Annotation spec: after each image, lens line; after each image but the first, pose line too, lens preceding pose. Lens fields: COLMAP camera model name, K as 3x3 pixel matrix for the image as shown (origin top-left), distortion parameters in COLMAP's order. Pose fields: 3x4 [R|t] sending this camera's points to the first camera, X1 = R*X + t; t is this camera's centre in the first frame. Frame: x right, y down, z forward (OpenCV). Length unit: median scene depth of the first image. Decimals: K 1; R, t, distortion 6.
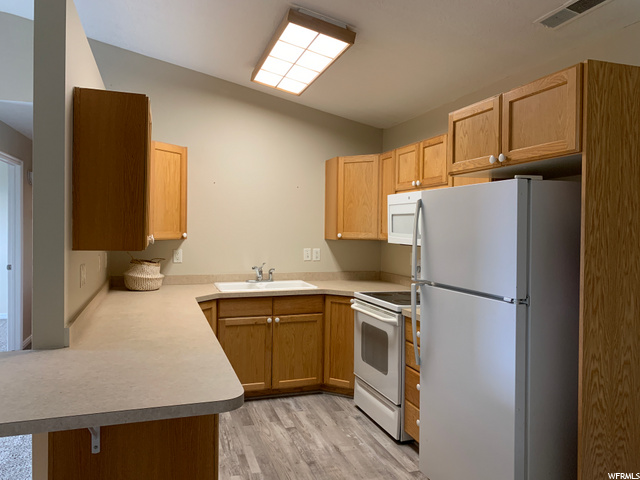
lens RADIAL K [[500.1, 0, 319.1], [0, 500.1, 233.6], [0, 0, 1]] dist [0.050518, -0.045961]
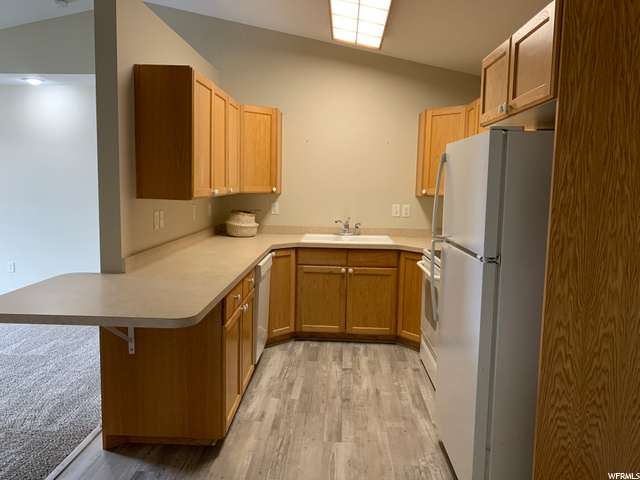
lens RADIAL K [[500.1, 0, 319.1], [0, 500.1, 233.6], [0, 0, 1]] dist [0.050518, -0.045961]
pose [[0.930417, 0.045130, -0.363713, 0.262438], [-0.014416, 0.996128, 0.086721, 0.003665], [0.366219, -0.075443, 0.927465, -0.000644]]
